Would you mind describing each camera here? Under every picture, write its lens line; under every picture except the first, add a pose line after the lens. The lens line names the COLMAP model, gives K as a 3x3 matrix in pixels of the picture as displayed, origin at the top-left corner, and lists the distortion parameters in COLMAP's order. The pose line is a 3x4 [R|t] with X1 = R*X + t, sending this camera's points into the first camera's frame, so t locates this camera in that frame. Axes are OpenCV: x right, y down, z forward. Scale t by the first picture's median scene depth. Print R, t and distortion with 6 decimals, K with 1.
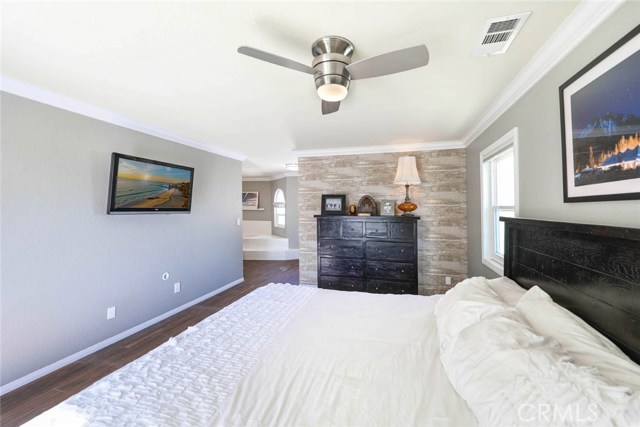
lens RADIAL K [[242.0, 0, 324.6], [0, 242.0, 209.4], [0, 0, 1]] dist [0.000264, -0.000009]
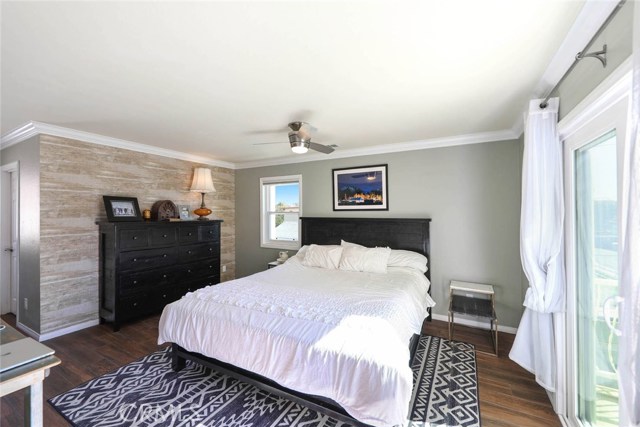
lens RADIAL K [[262.5, 0, 322.1], [0, 262.5, 210.5], [0, 0, 1]] dist [0.000403, -0.000001]
pose [[0.225863, 0.001336, 0.974158, -0.716329], [0.005267, 0.999983, -0.002593, -0.010262], [-0.974145, 0.005717, 0.225852, 0.161357]]
